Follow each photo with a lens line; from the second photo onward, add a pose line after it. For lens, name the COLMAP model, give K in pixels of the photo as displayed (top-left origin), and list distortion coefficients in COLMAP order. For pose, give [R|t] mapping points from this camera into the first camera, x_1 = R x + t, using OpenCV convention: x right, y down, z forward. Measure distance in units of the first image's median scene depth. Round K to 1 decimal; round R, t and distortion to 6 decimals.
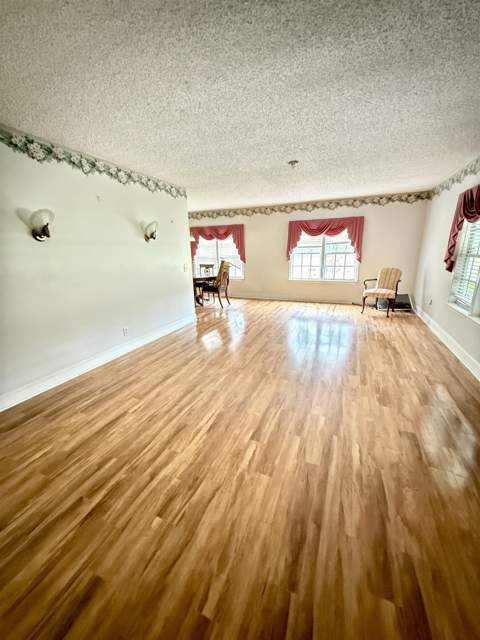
lens RADIAL K [[255.3, 0, 240.2], [0, 255.3, 318.5], [0, 0, 1]] dist [-0.002686, 0.000017]
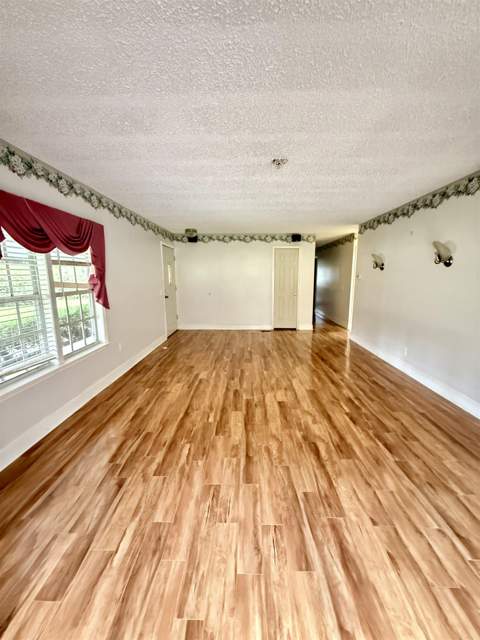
lens RADIAL K [[255.3, 0, 239.9], [0, 255.3, 319.9], [0, 0, 1]] dist [-0.002686, 0.000017]
pose [[-0.927689, 0.091029, -0.362088, 0.614140], [-0.075284, 0.904294, 0.420220, -0.509356], [0.365686, 0.417093, -0.832050, 1.747122]]
